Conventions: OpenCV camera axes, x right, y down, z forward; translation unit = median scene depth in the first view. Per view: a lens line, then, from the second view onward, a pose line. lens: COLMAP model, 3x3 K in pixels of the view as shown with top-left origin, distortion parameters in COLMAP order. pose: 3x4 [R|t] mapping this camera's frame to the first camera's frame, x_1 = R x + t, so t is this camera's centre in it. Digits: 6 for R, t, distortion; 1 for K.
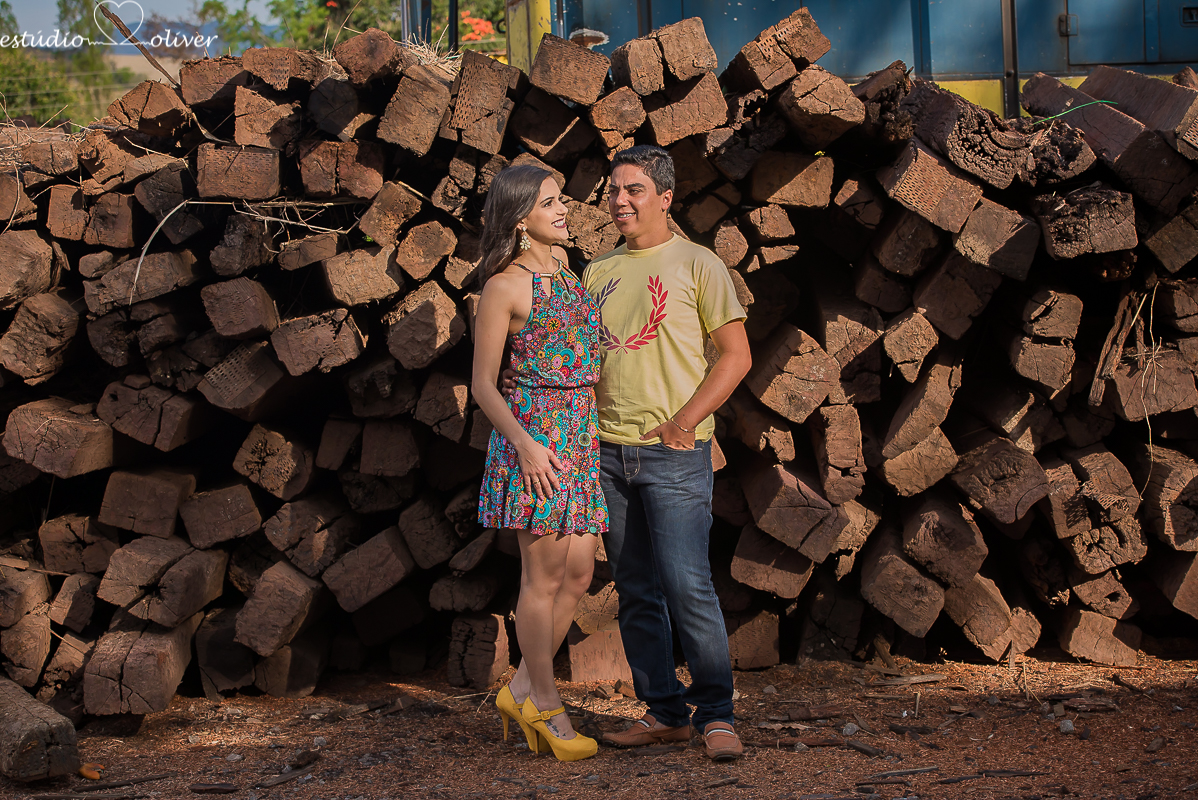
lens RADIAL K [[2360.4, 0, 599.0], [0, 2360.4, 400.0], [0, 0, 1]] dist [-0.065858, -0.320685]
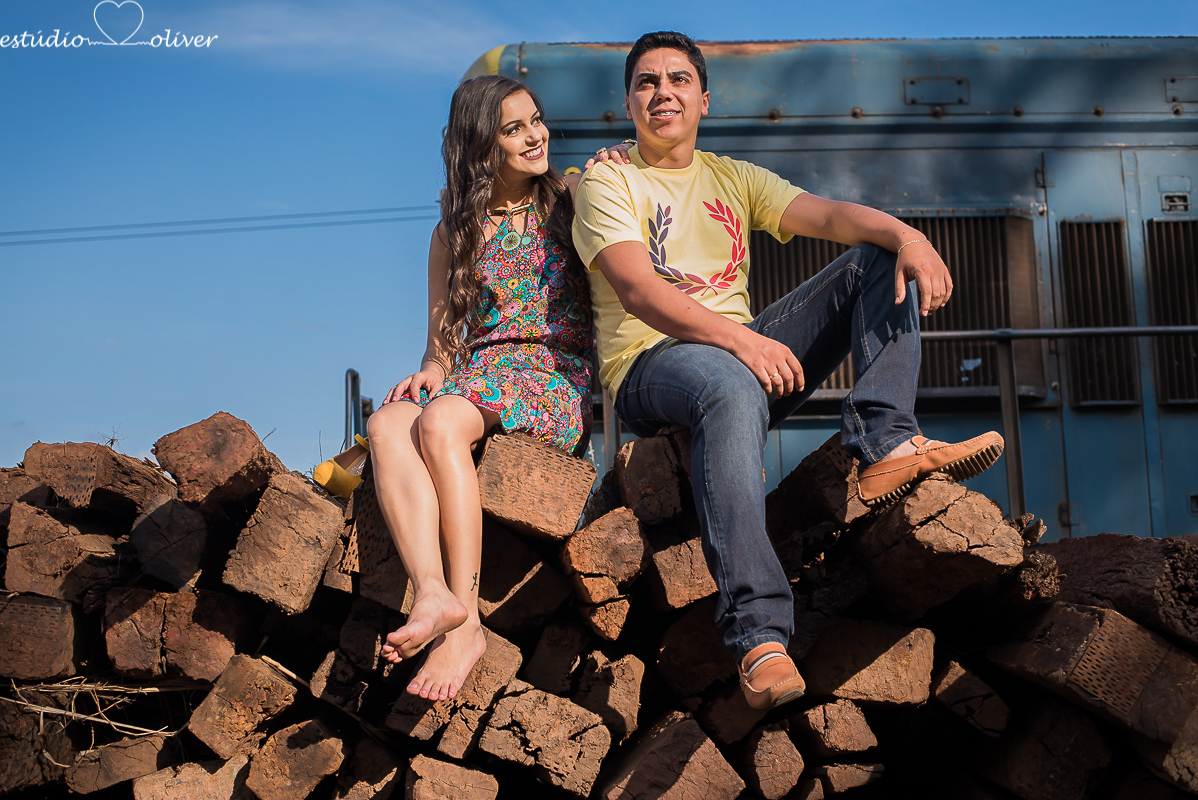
lens RADIAL K [[1720.3, 0, 599.0], [0, 1720.3, 400.0], [0, 0, 1]] dist [-0.130944, 0.088903]
pose [[0.999520, 0.014963, 0.027134, -0.007377], [-0.007289, 0.964640, -0.263470, -0.038950], [-0.030117, 0.263145, 0.964286, 0.539046]]
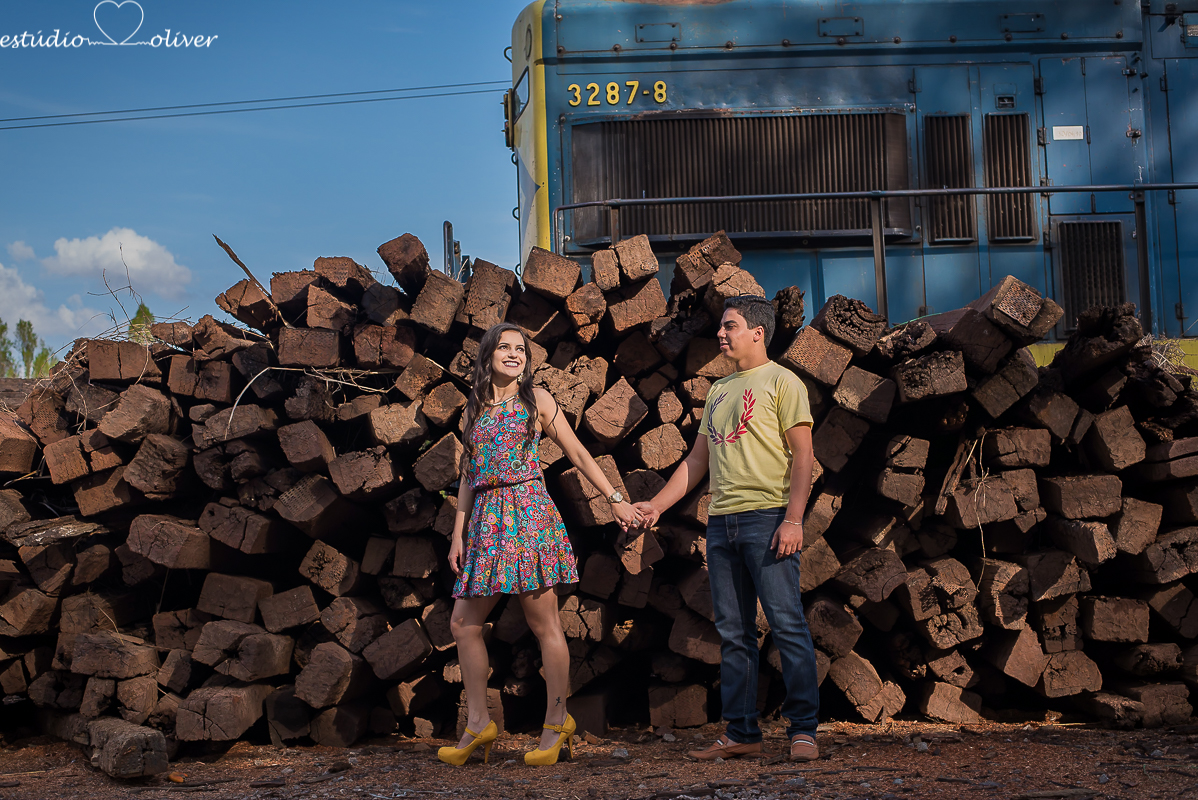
lens RADIAL K [[1704.5, 0, 599.0], [0, 1704.5, 400.0], [0, 0, 1]] dist [-0.111910, 0.012330]
pose [[0.999951, 0.006001, -0.007849, 0.023303], [-0.007300, 0.984069, -0.177637, 0.107599], [0.006658, 0.177686, 0.984065, 0.036027]]
